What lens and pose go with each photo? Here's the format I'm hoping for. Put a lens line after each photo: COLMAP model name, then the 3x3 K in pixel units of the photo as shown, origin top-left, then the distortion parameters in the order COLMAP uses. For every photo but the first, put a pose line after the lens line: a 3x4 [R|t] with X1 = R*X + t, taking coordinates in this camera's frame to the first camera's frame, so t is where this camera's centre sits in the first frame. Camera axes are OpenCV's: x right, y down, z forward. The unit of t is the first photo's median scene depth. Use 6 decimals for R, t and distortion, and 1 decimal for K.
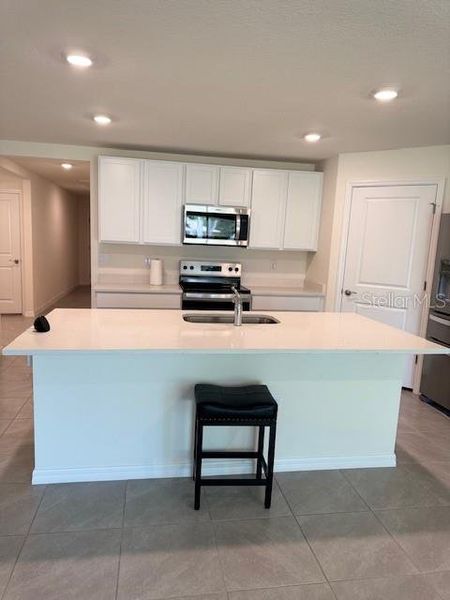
lens RADIAL K [[420.1, 0, 225.0], [0, 420.1, 300.0], [0, 0, 1]] dist [-0.001974, -0.001143]
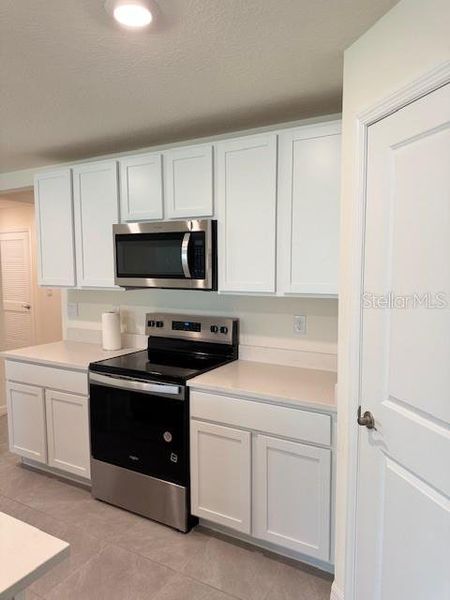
lens RADIAL K [[420.1, 0, 225.0], [0, 420.1, 300.0], [0, 0, 1]] dist [-0.001974, -0.001143]
pose [[0.772873, 0.011968, -0.634447, 0.411300], [-0.058721, 0.996881, -0.052728, -0.090273], [0.631838, 0.078008, 0.771165, 0.620567]]
